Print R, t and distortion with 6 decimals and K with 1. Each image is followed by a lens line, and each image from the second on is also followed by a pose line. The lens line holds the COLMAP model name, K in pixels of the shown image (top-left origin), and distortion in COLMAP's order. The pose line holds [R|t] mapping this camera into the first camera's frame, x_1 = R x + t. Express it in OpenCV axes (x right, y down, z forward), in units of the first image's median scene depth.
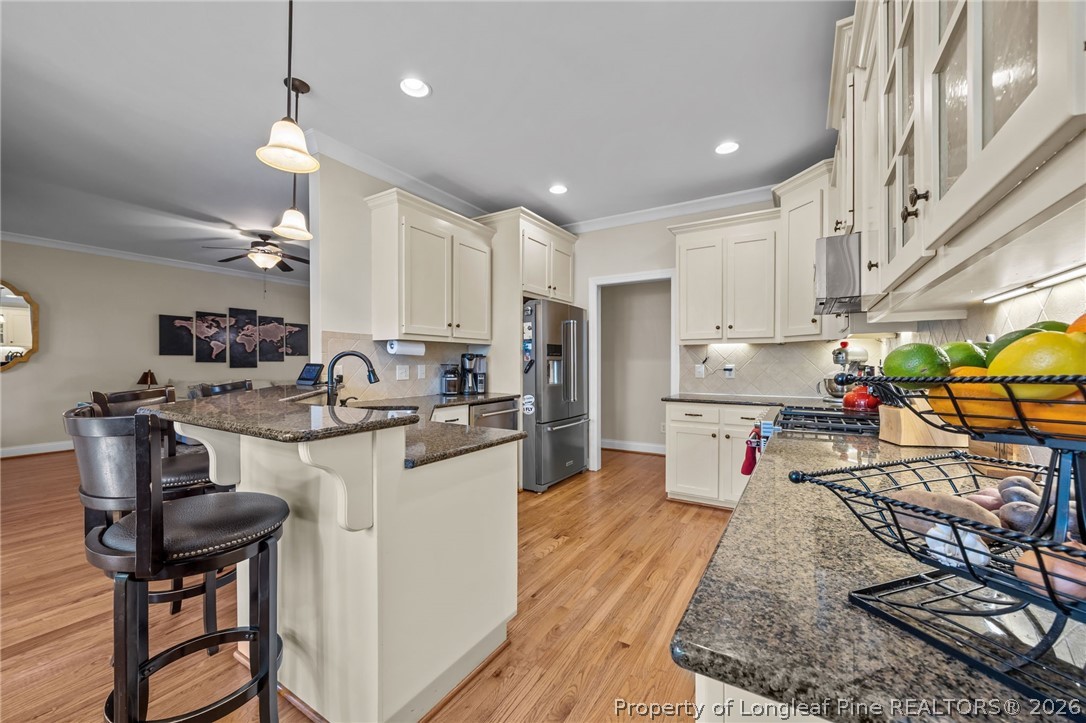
lens RADIAL K [[416.3, 0, 549.3], [0, 416.3, 366.1], [0, 0, 1]] dist [-0.000575, -0.000032]
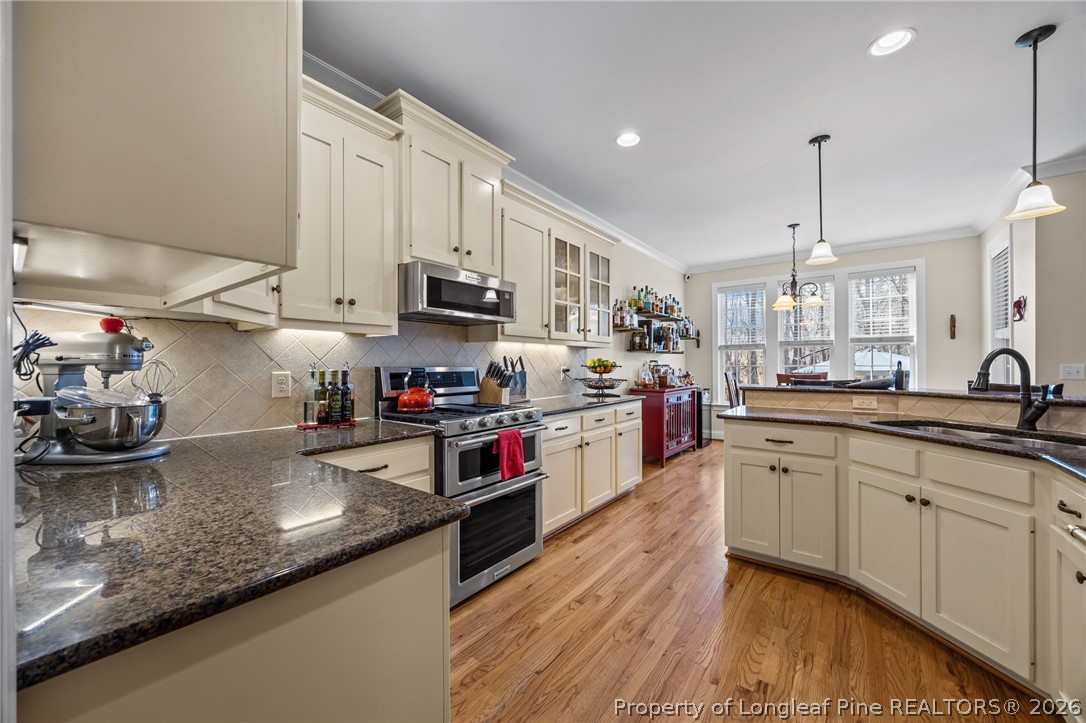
lens RADIAL K [[413.5, 0, 547.7], [0, 413.5, 362.2], [0, 0, 1]] dist [-0.002968, -0.000028]
pose [[-0.995963, 0.002676, 0.089728, 0.180126], [0.002811, 0.999995, 0.001376, -0.008577], [-0.089723, 0.001622, -0.995965, 1.132663]]
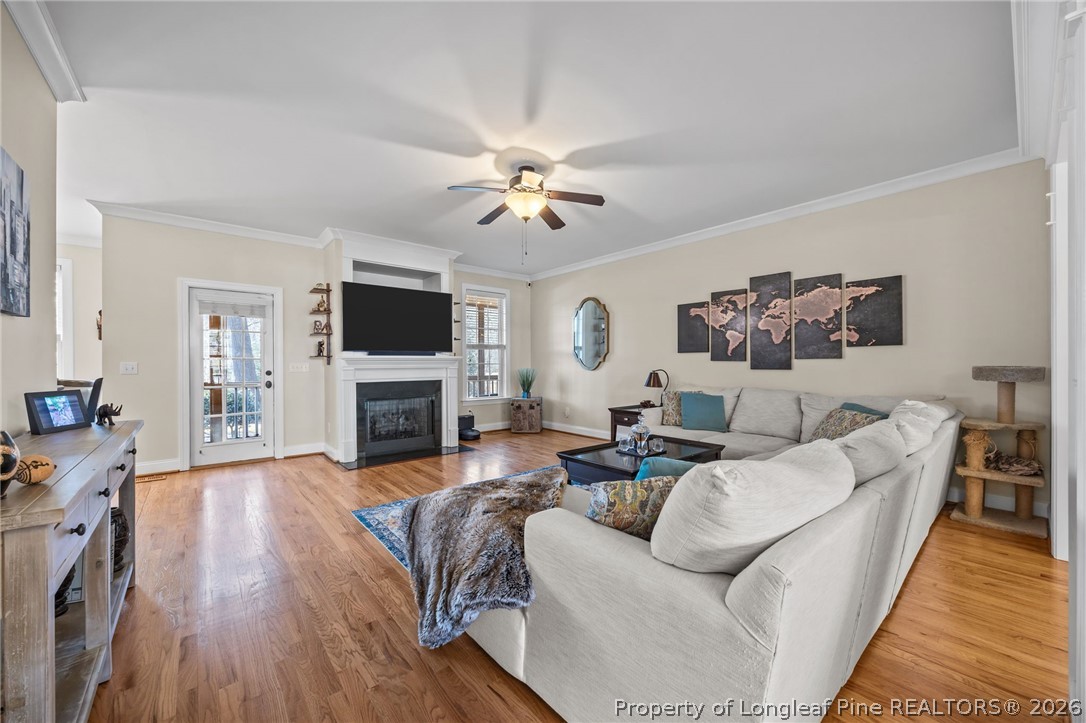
lens RADIAL K [[413.5, 0, 547.7], [0, 413.5, 362.2], [0, 0, 1]] dist [-0.002968, -0.000028]
pose [[-0.310411, -0.004776, -0.950591, -0.091188], [-0.006645, 0.999974, -0.002854, -0.005658], [0.950579, 0.005431, -0.310434, 1.609141]]
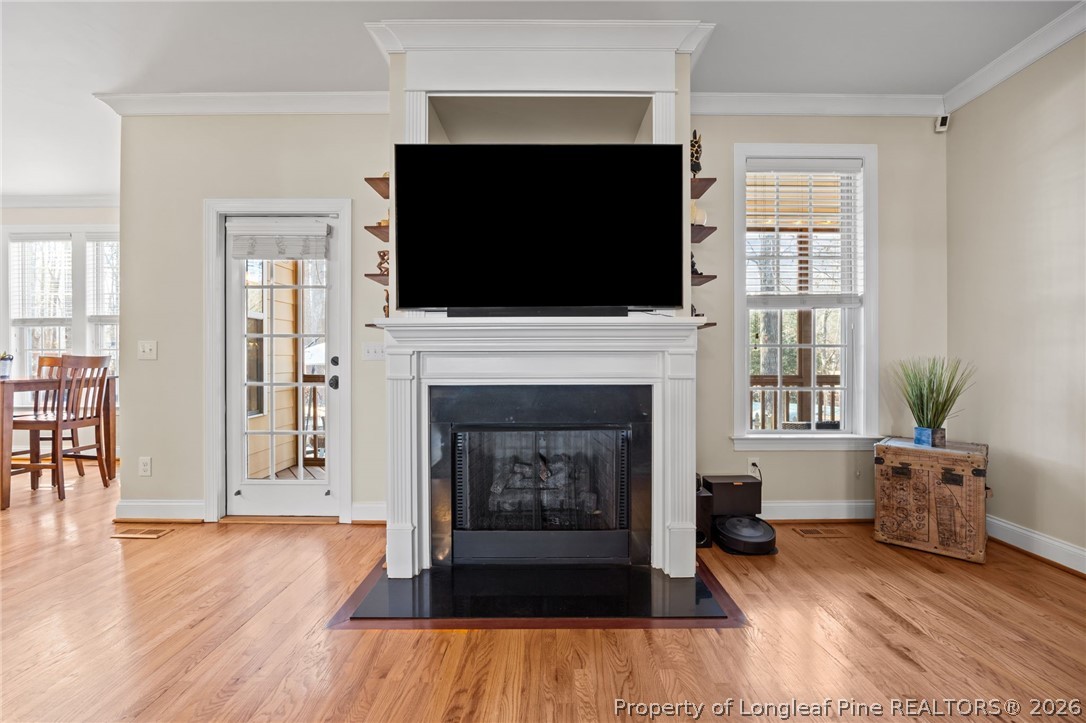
lens RADIAL K [[482.4, 0, 554.9], [0, 482.4, 366.7], [0, 0, 1]] dist [-0.032731, 0.000063]
pose [[-0.850038, 0.008541, -0.526653, -0.942823], [-0.006406, 0.999627, 0.026550, 0.016517], [0.526683, 0.025942, -0.849666, 1.258297]]
